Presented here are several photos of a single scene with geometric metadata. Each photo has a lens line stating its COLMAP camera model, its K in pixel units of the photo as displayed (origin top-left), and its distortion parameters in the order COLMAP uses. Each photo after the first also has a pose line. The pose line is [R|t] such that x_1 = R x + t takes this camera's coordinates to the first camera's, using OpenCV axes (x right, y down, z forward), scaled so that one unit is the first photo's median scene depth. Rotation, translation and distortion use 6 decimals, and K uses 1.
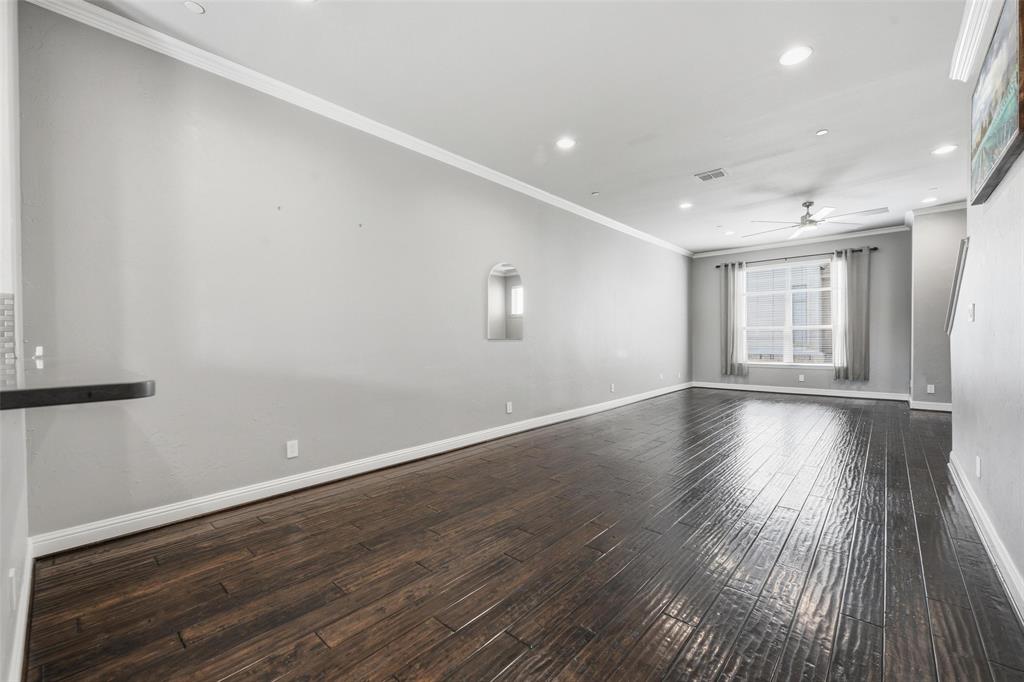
lens RADIAL K [[416.4, 0, 516.1], [0, 416.4, 342.8], [0, 0, 1]] dist [-0.012569, -0.000152]
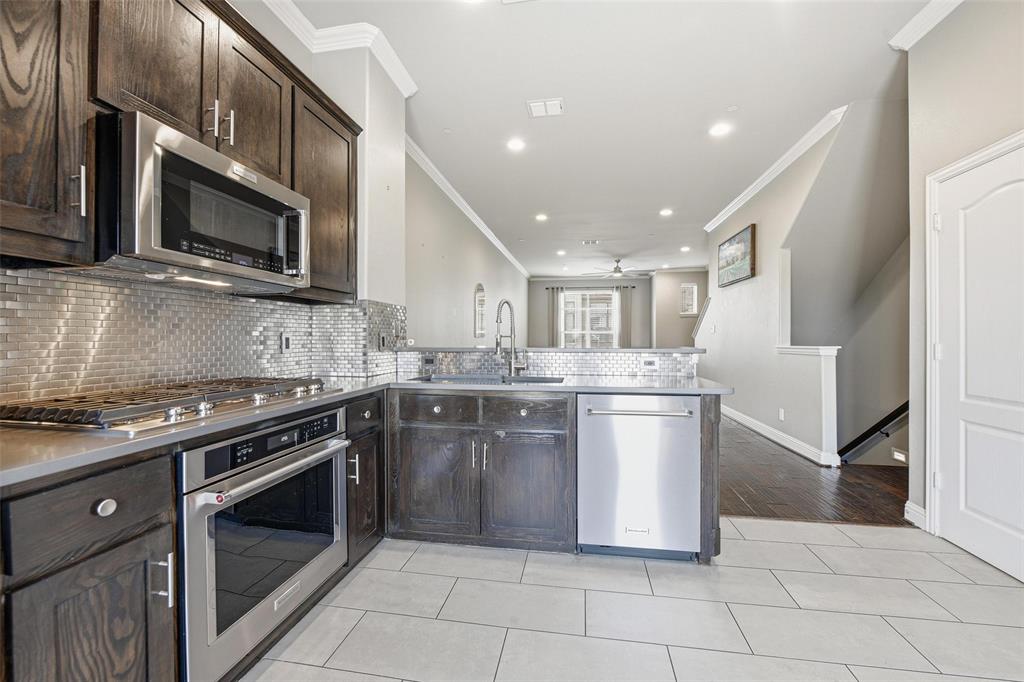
lens RADIAL K [[410.2, 0, 516.2], [0, 410.2, 337.0], [0, 0, 1]] dist [-0.008137, -0.000020]
pose [[0.839795, 0.012170, 0.542767, -0.449249], [-0.004740, 0.999875, -0.015085, 0.006234], [-0.542883, 0.010096, 0.839748, -0.155799]]
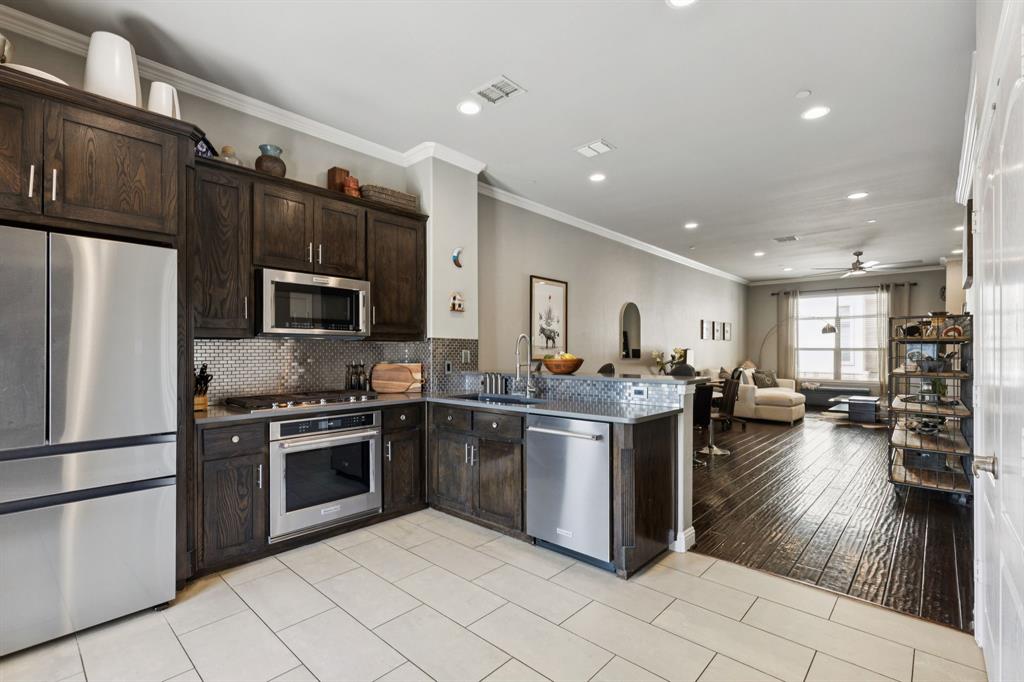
lens RADIAL K [[465.2, 0, 508.9], [0, 465.2, 347.3], [0, 0, 1]] dist [0.014867, 0.000143]
pose [[0.999907, 0.009917, -0.009413, -0.271124], [-0.010085, 0.999787, -0.018001, -0.009704], [0.009232, 0.018095, 0.999794, -0.345647]]
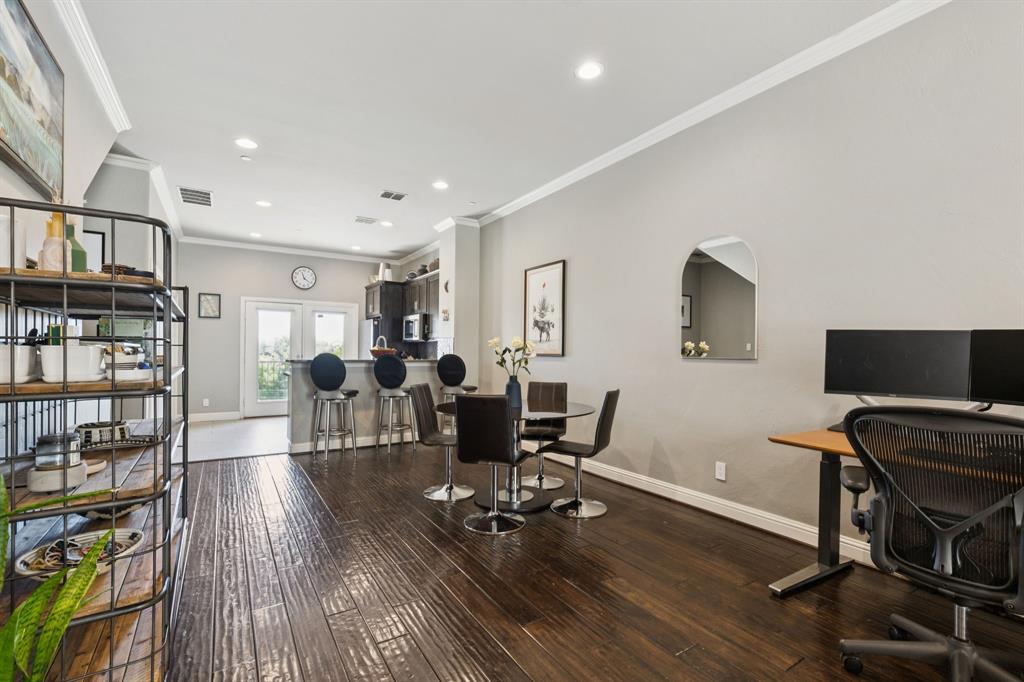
lens RADIAL K [[465.2, 0, 508.9], [0, 465.2, 347.3], [0, 0, 1]] dist [0.014867, 0.000143]
pose [[-0.281964, 0.004348, -0.959415, 0.485633], [-0.007245, 0.999952, 0.006661, -0.019189], [0.959398, 0.008829, -0.281919, 0.592024]]
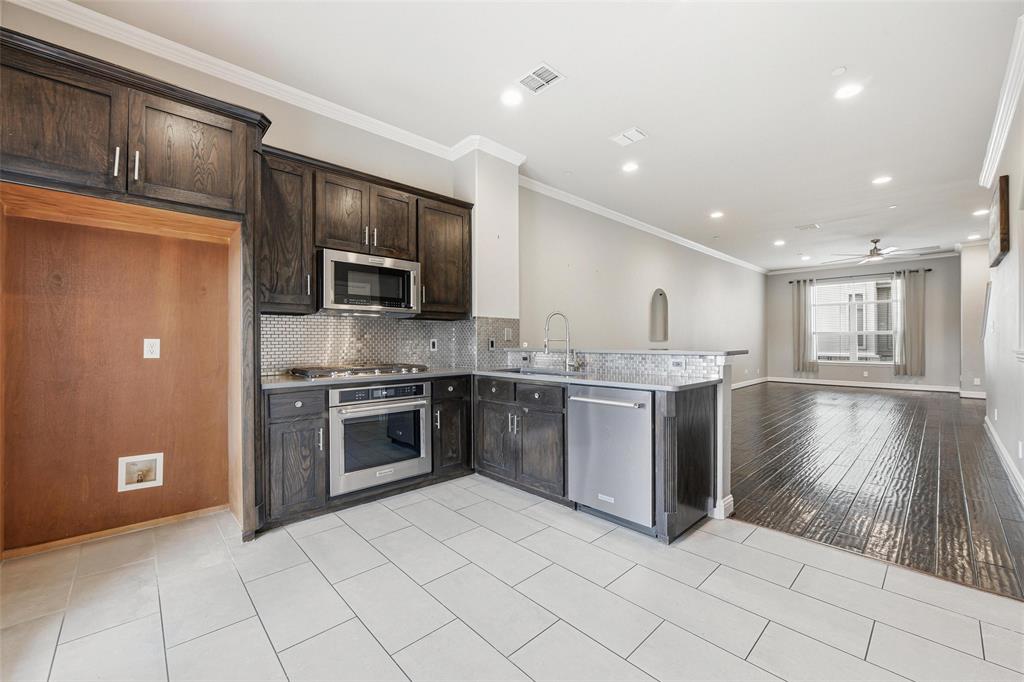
lens RADIAL K [[410.2, 0, 516.2], [0, 410.2, 337.0], [0, 0, 1]] dist [-0.008137, -0.000020]
pose [[0.997132, 0.006050, -0.075446, -0.278036], [-0.007393, 0.999819, -0.017537, 0.005318], [0.075326, 0.018044, 0.996996, -0.313532]]
